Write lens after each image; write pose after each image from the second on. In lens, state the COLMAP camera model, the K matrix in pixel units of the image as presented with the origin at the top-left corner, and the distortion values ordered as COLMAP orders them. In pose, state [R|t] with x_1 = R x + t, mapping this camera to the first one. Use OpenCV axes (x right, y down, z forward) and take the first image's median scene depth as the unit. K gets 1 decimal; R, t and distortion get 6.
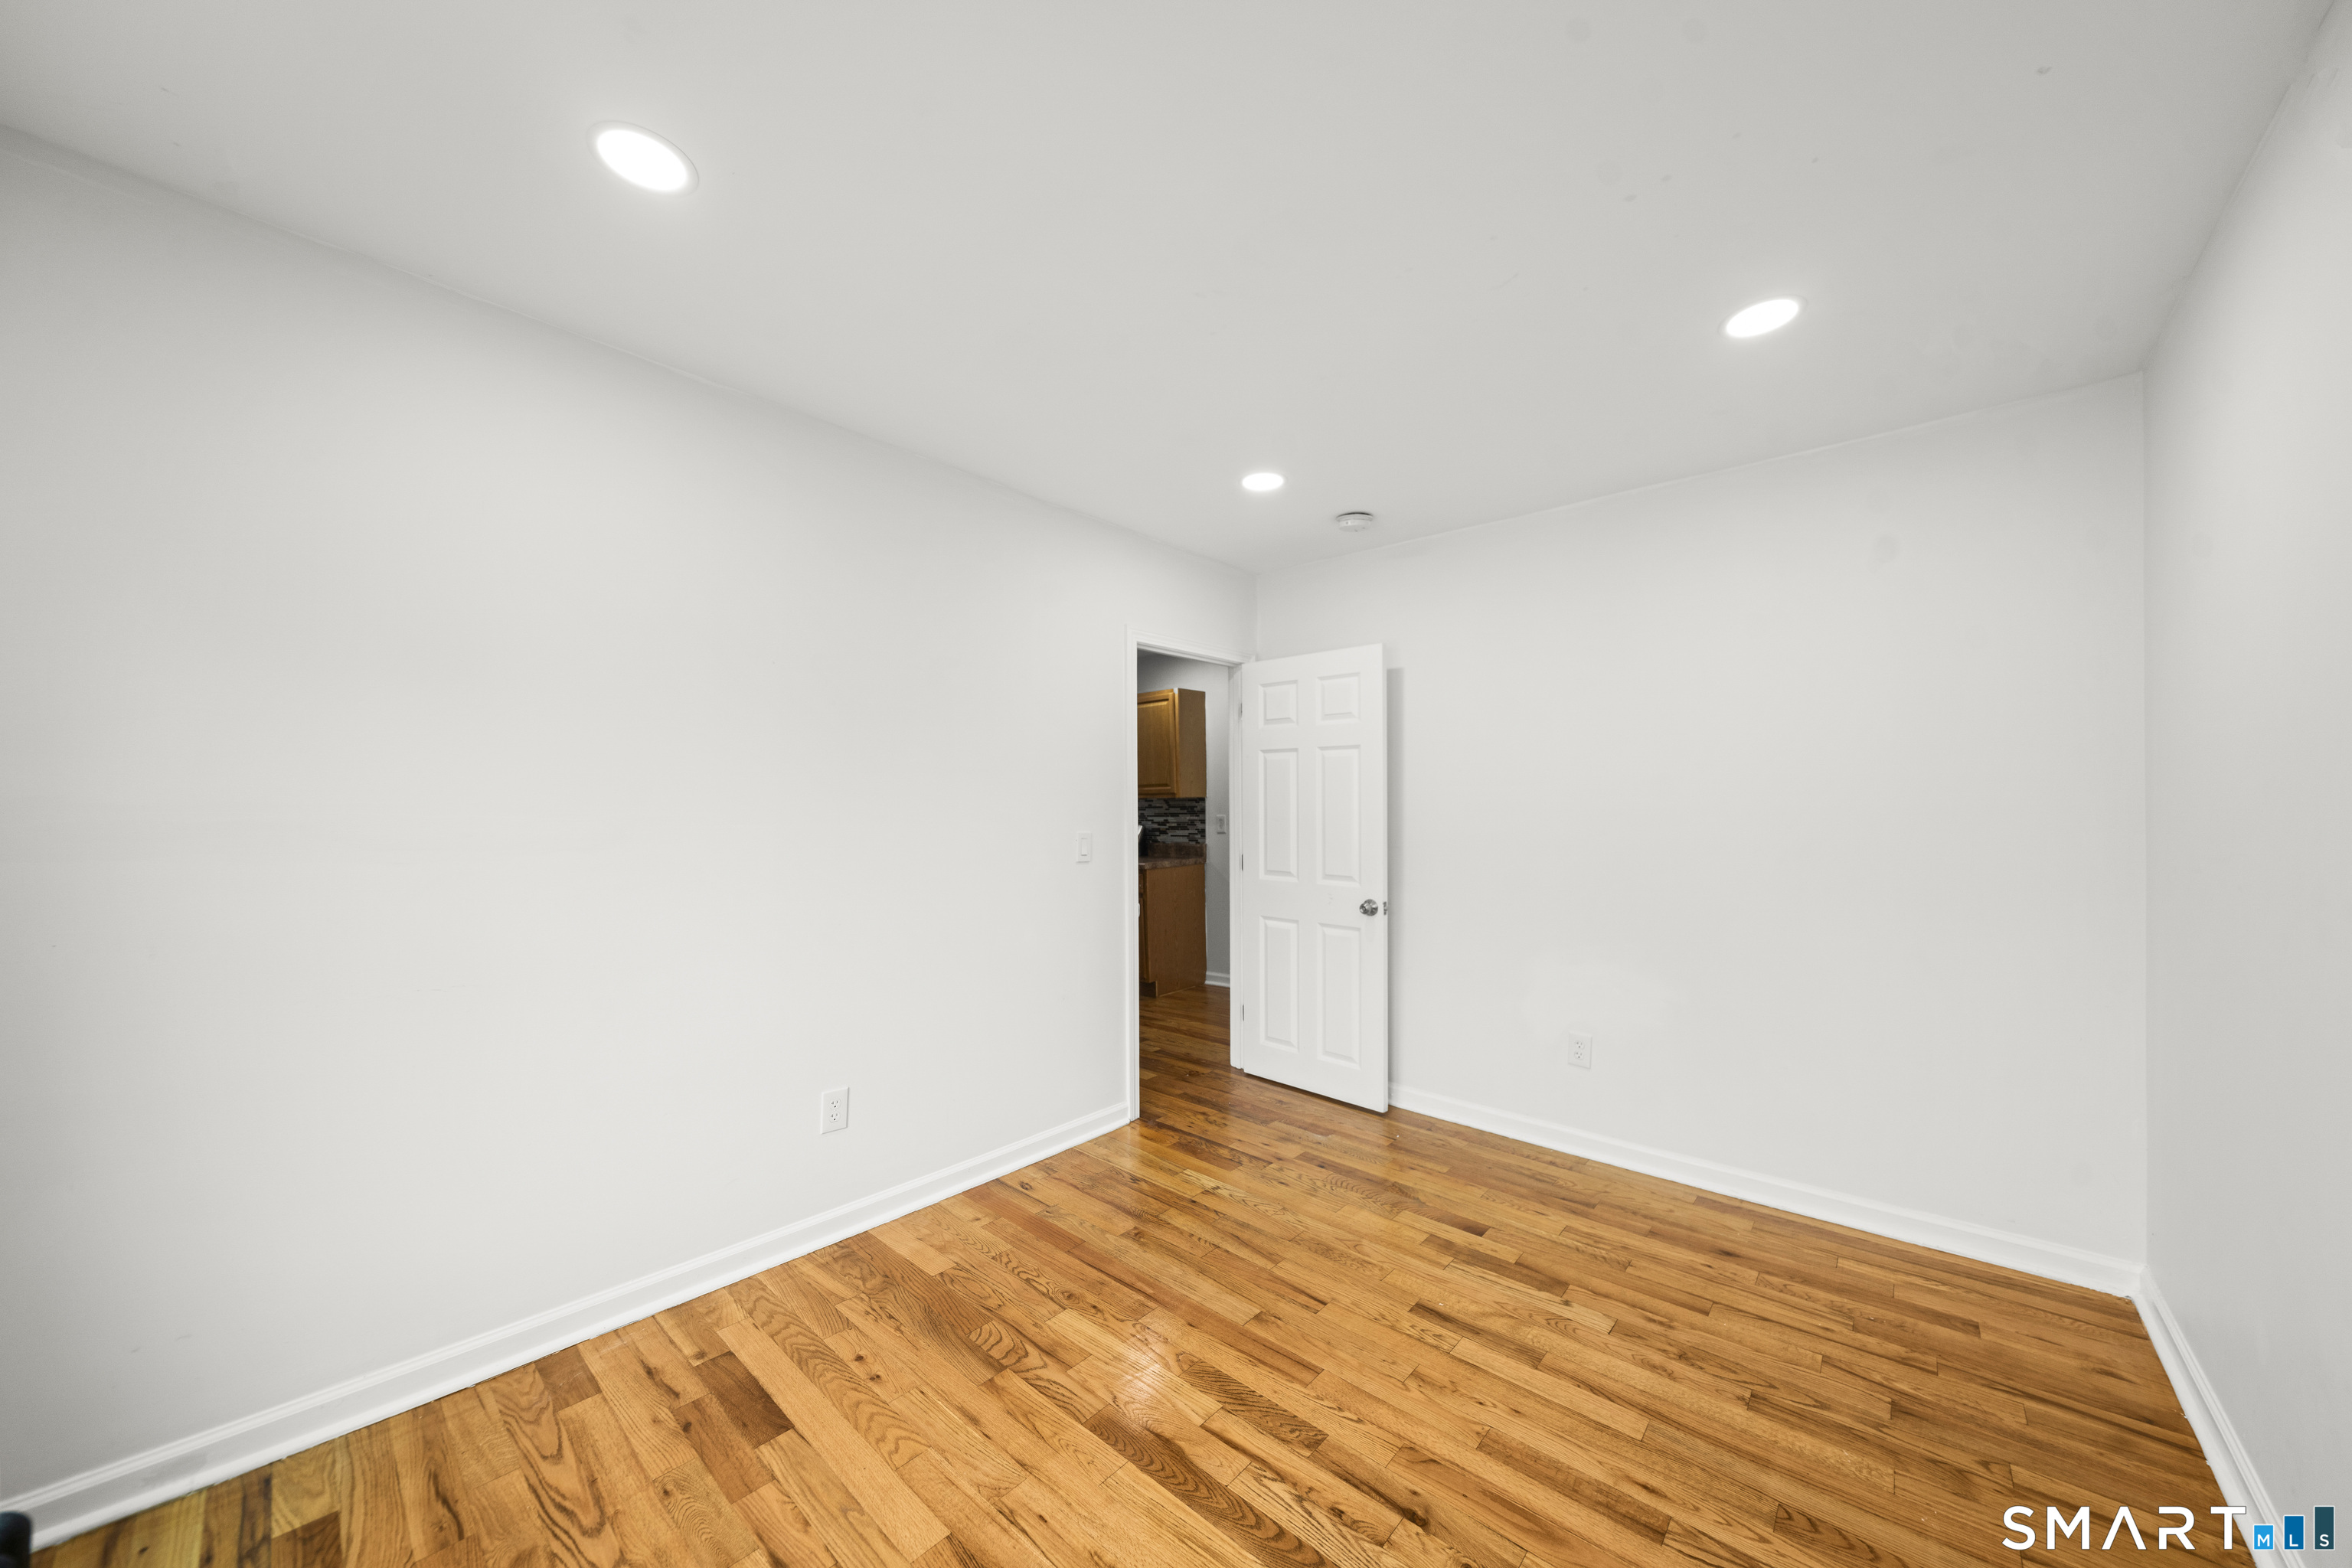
lens RADIAL K [[814.6, 0, 1176.0], [0, 814.6, 784.0], [0, 0, 1]] dist [-0.001817, -0.000235]
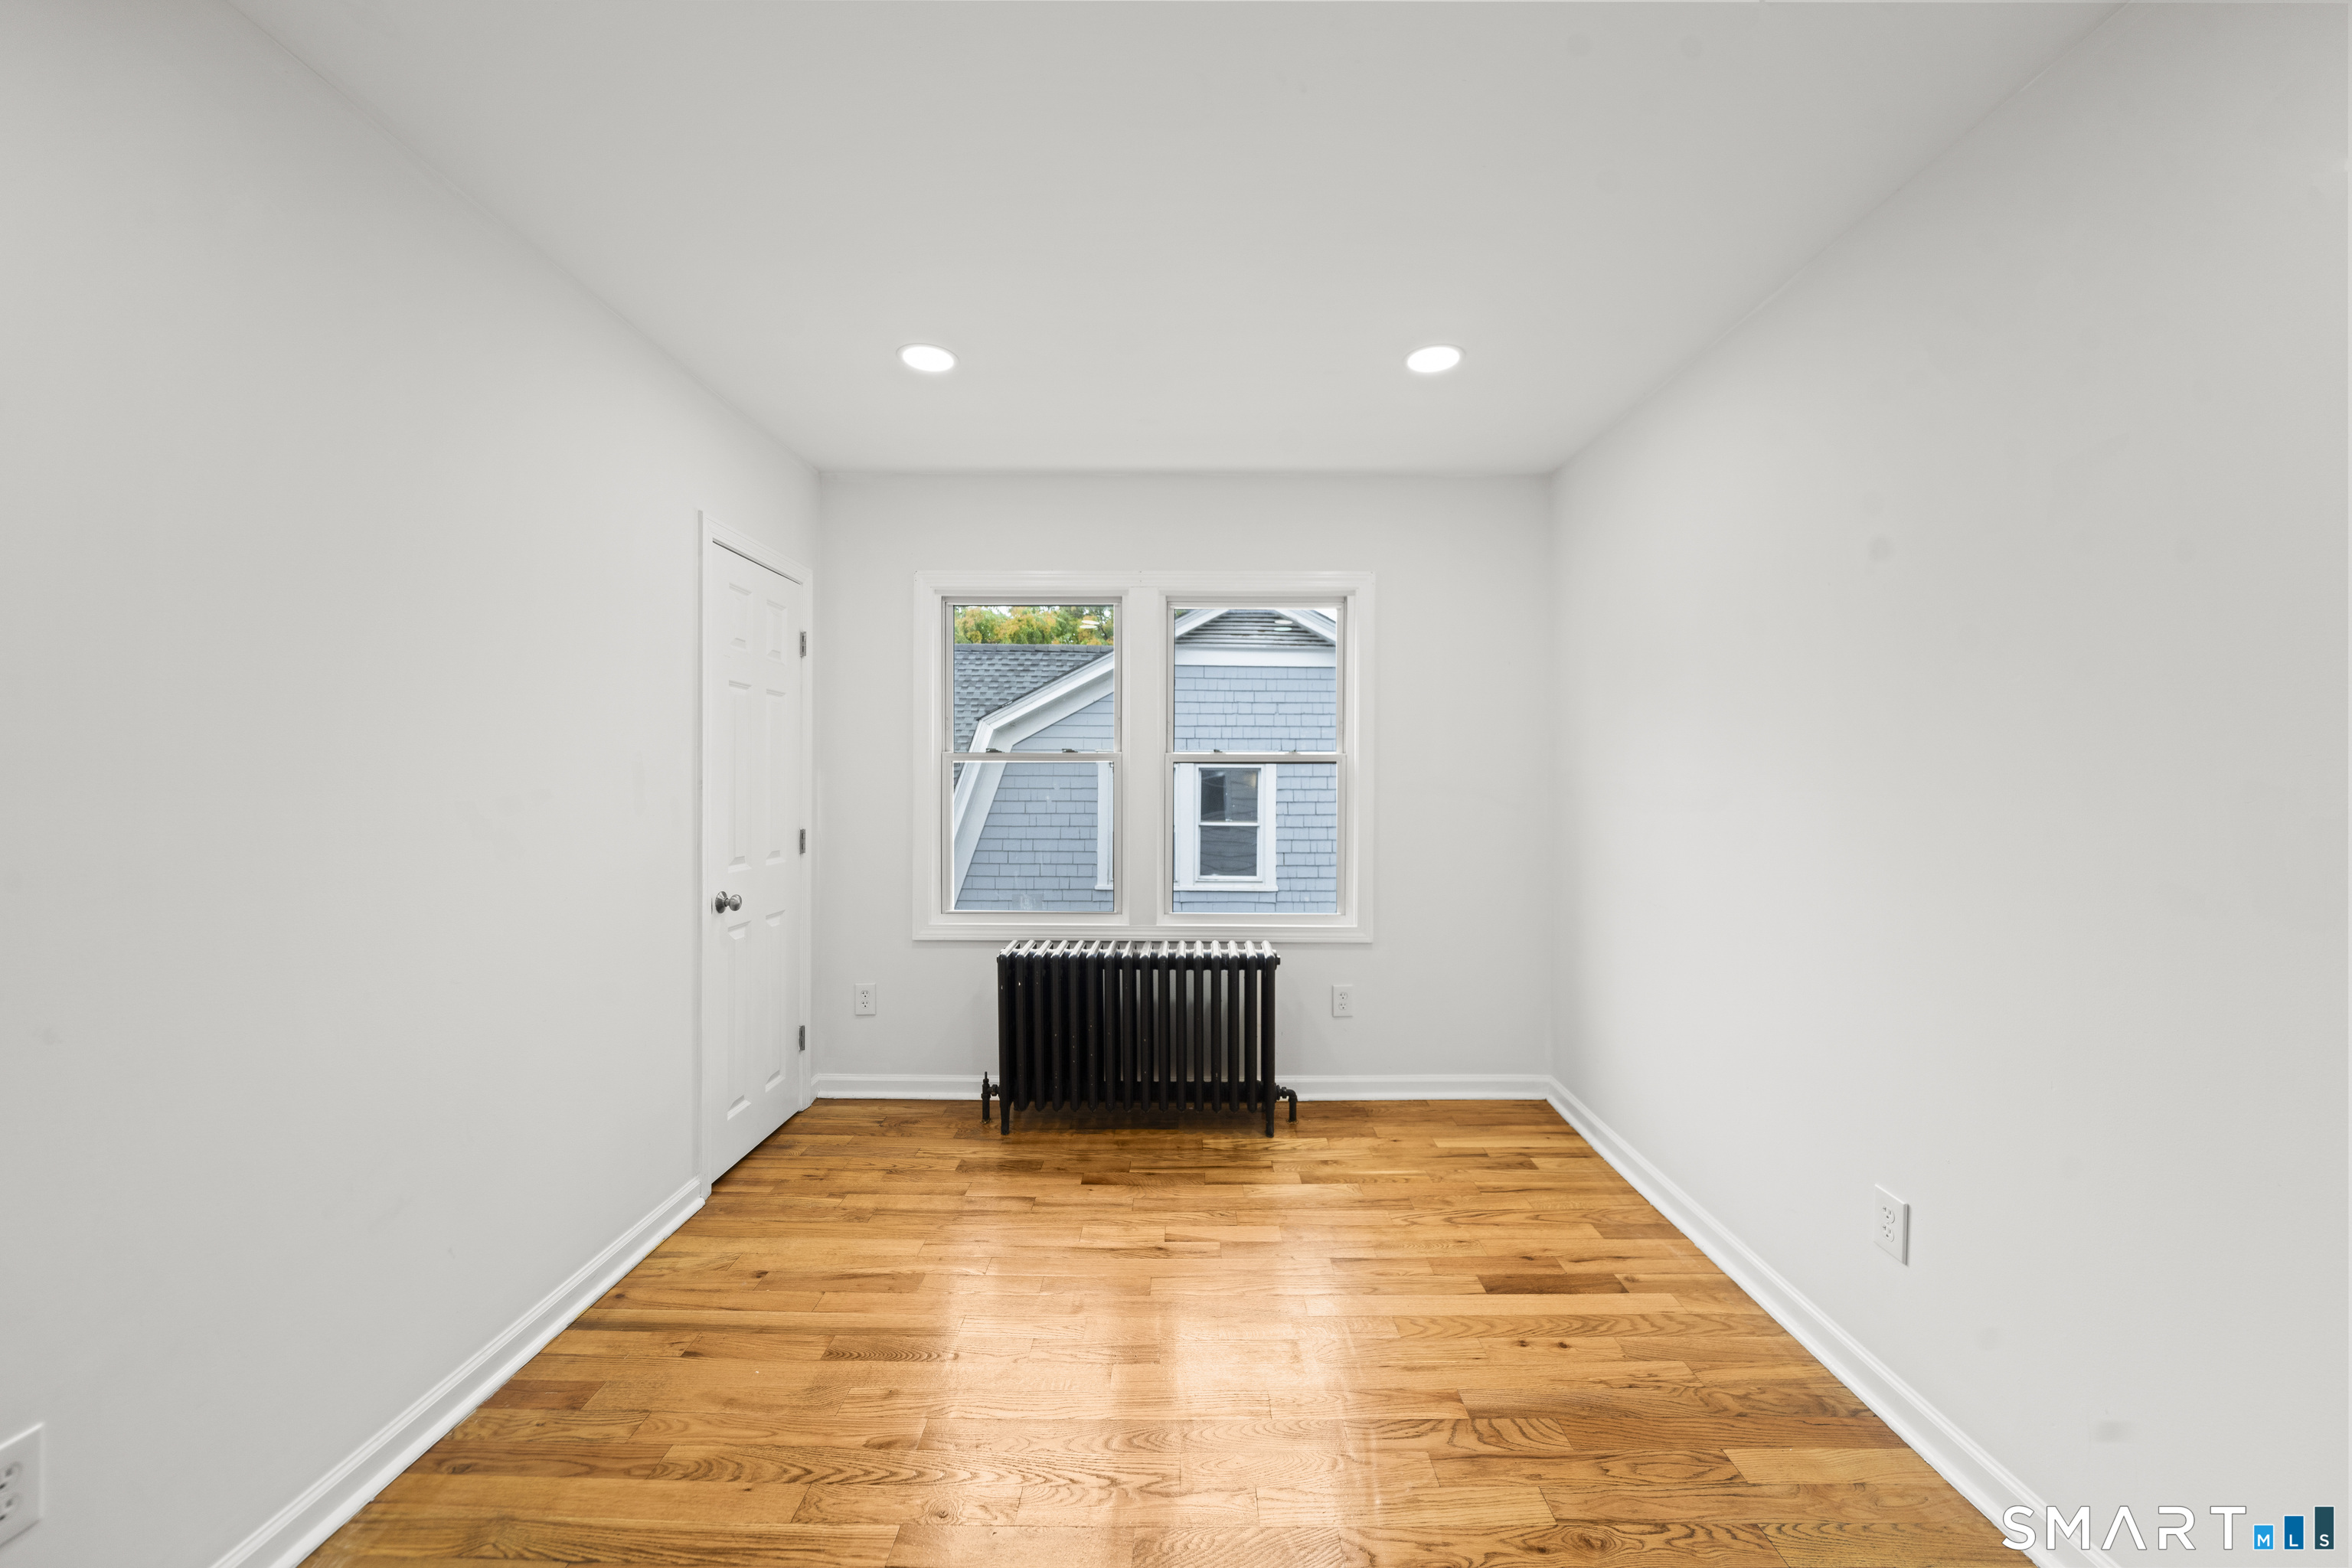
lens RADIAL K [[873.0, 0, 1188.6], [0, 873.0, 787.3], [0, 0, 1]] dist [-0.001271, -0.000180]
pose [[-0.746912, 0.005441, -0.664901, 0.662515], [0.018401, 0.999753, -0.012489, 0.055375], [0.664668, -0.021563, -0.746827, 1.587370]]
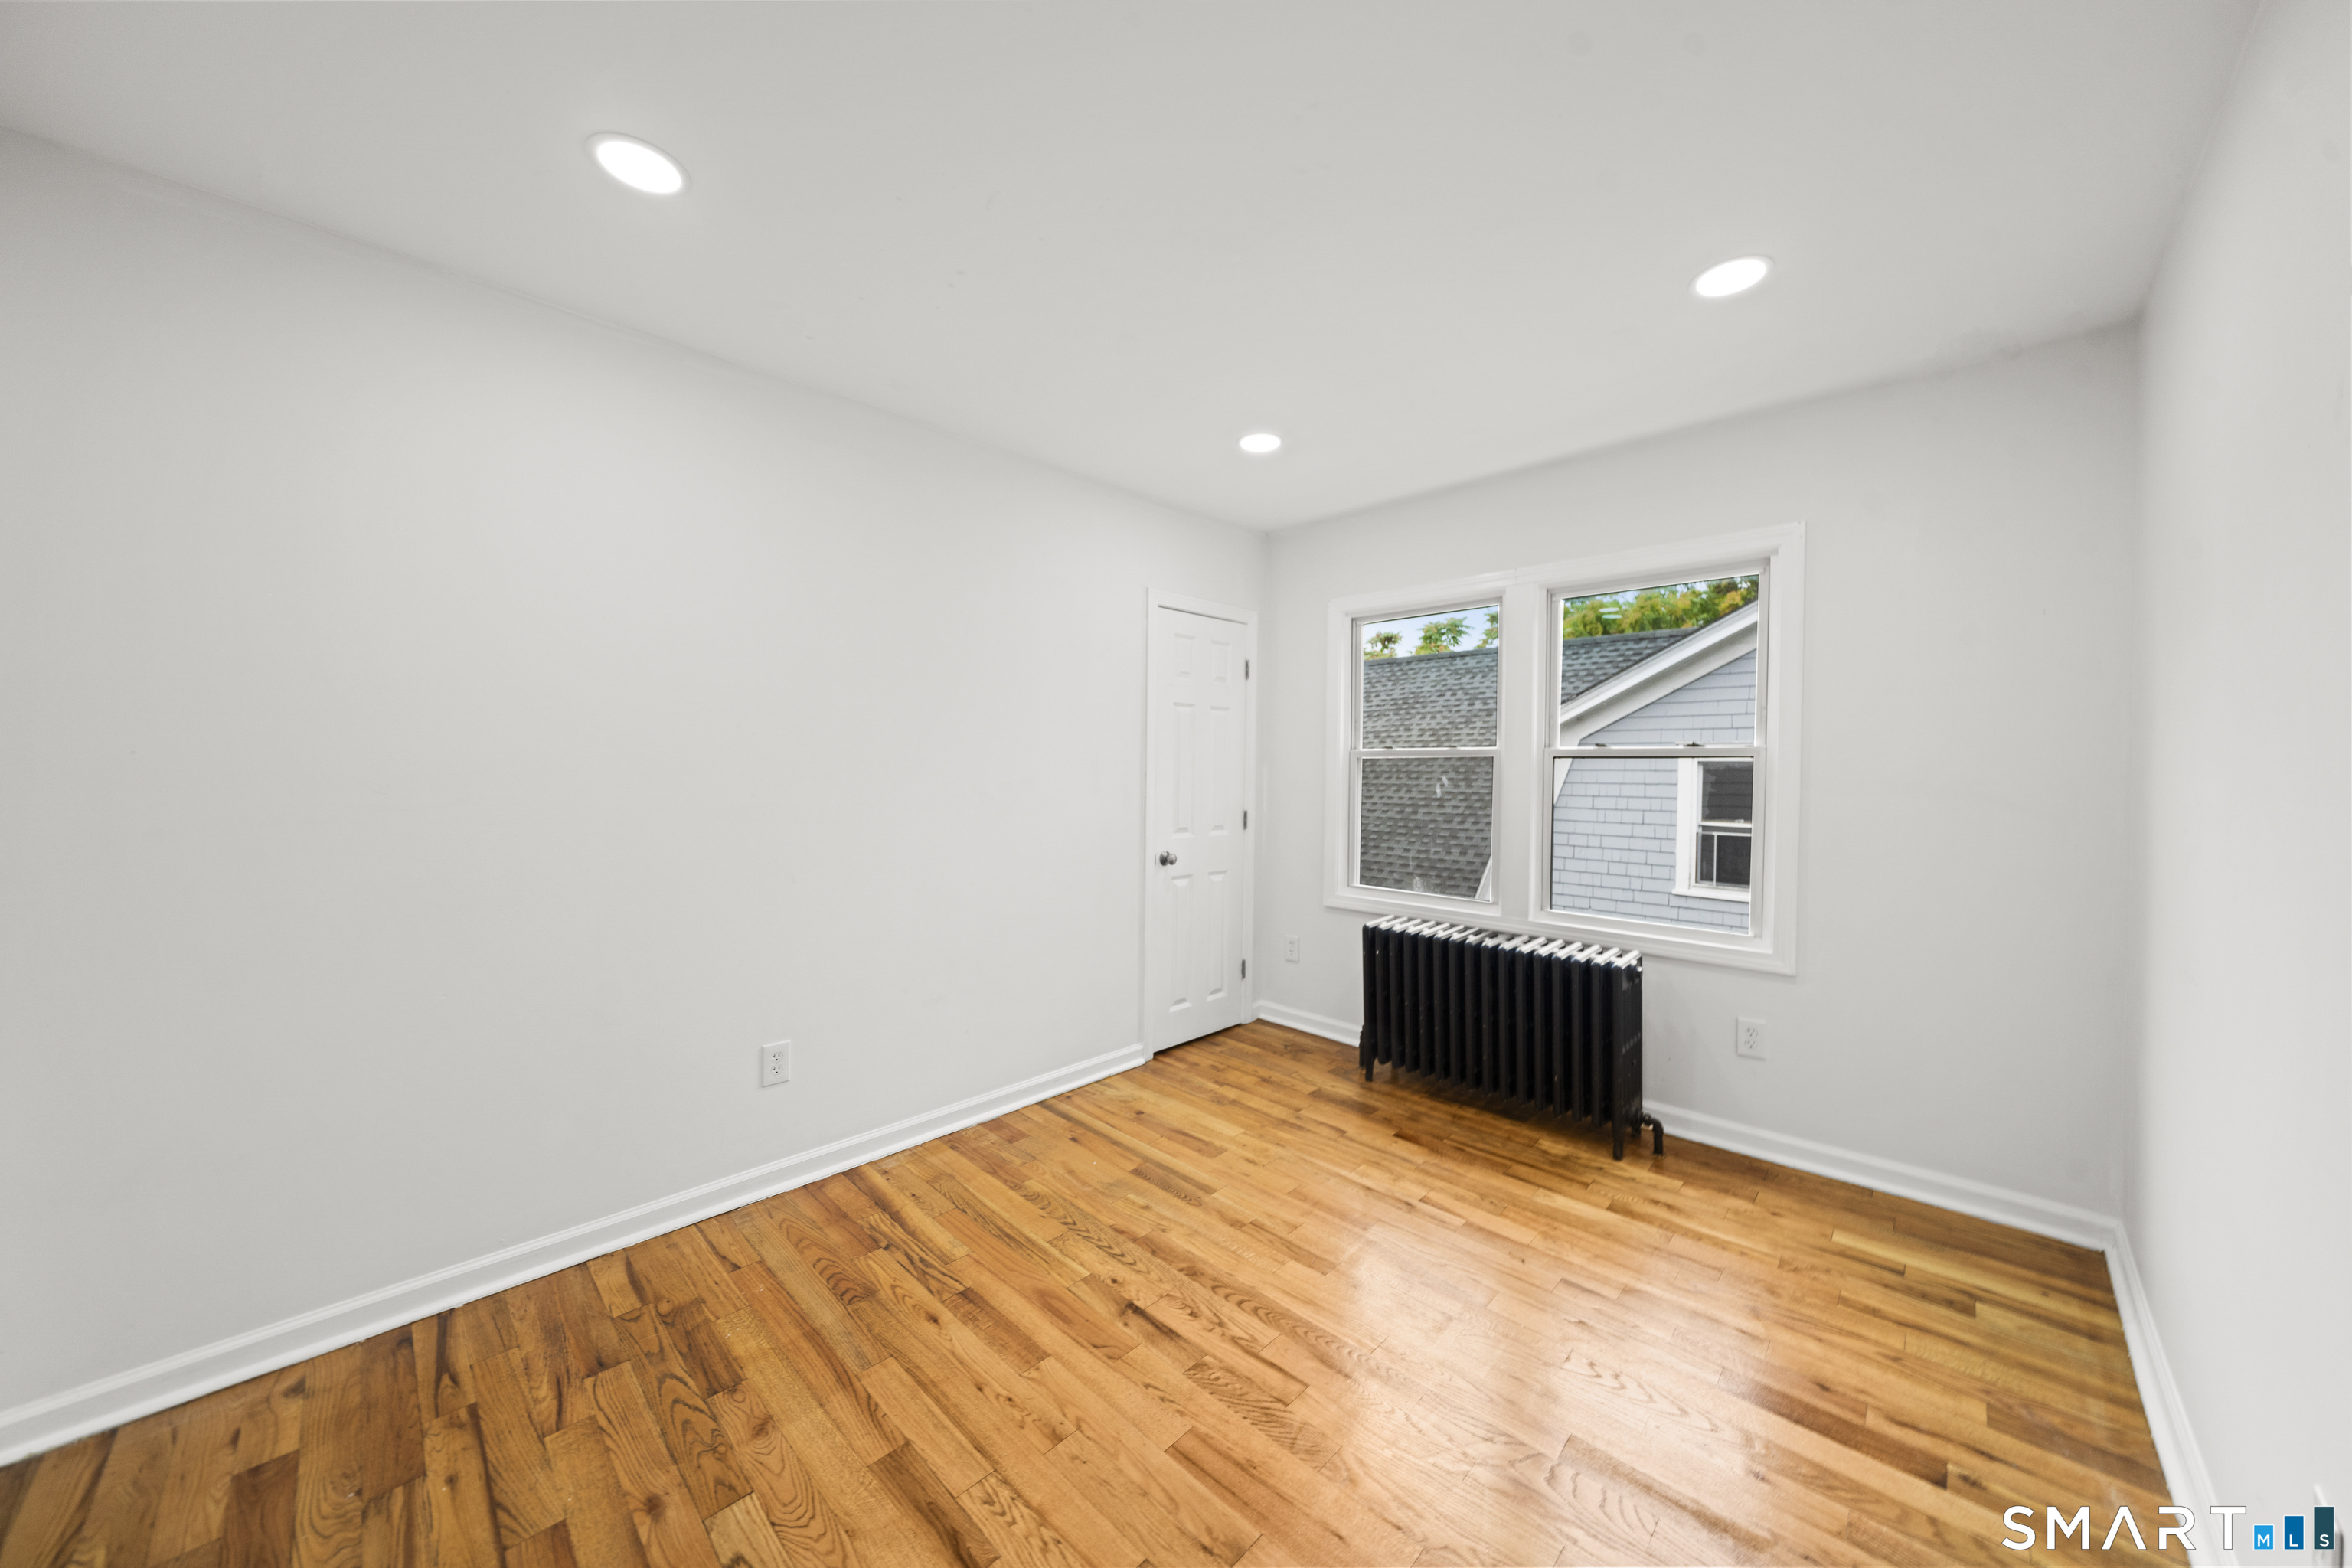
lens RADIAL K [[814.6, 0, 1176.0], [0, 814.6, 784.0], [0, 0, 1]] dist [-0.001817, -0.000235]
pose [[-0.998887, -0.006801, 0.046680, 0.144373], [-0.007390, 0.999895, -0.012459, 0.061729], [-0.046590, -0.012790, -0.998832, 1.929102]]
